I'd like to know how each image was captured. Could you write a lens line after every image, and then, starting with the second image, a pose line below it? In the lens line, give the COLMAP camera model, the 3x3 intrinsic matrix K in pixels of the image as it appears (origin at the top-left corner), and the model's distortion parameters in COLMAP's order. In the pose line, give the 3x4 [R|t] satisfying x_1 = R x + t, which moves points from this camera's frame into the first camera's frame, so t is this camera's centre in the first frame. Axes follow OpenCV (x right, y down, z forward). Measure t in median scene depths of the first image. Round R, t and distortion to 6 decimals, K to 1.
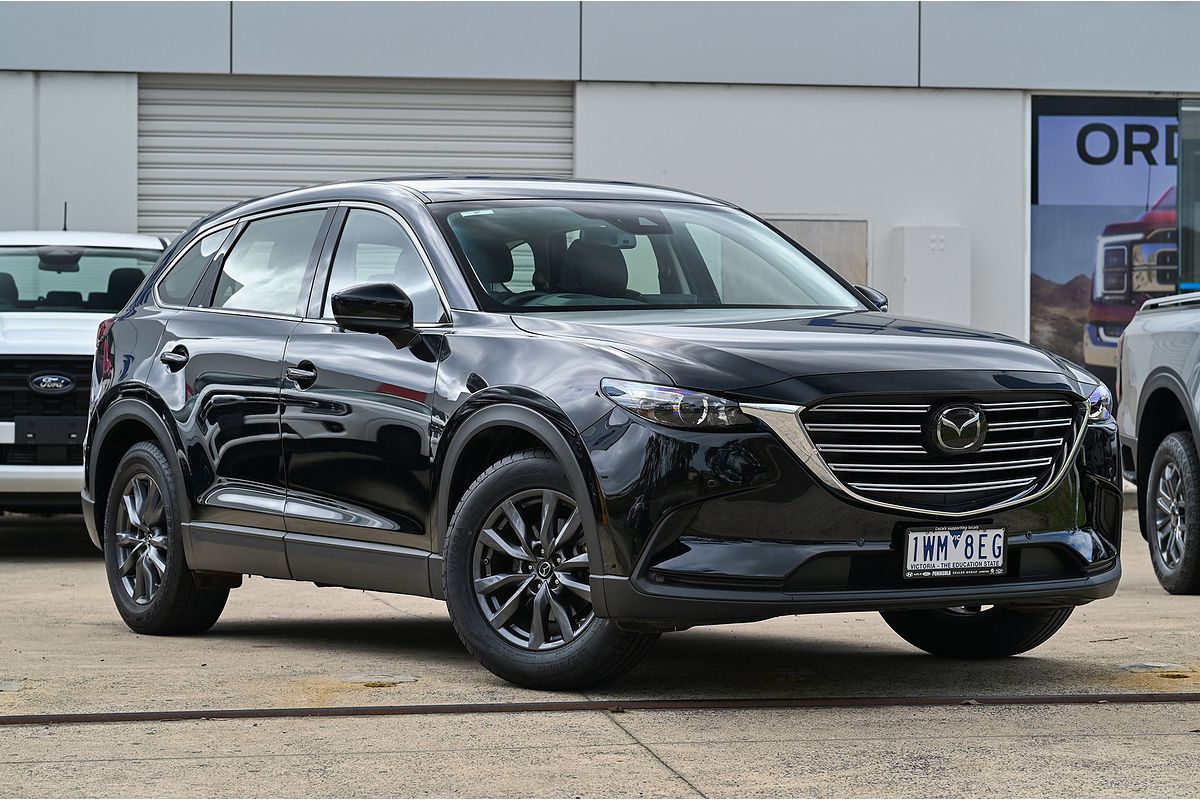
lens RADIAL K [[3177.9, 0, 601.7], [0, 3177.9, 400.8], [0, 0, 1]] dist [-0.042521, 0.000000]
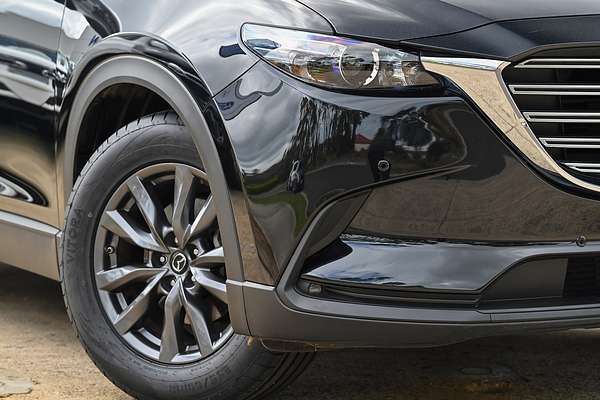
lens RADIAL K [[1923.9, 0, 300.3], [0, 1923.9, 199.1], [0, 0, 1]] dist [-0.139844, 0.000000]
pose [[0.999667, 0.000856, -0.025771, 0.026030], [0.001307, 0.996483, 0.083787, -0.003770], [0.025752, -0.083792, 0.996150, 0.534496]]
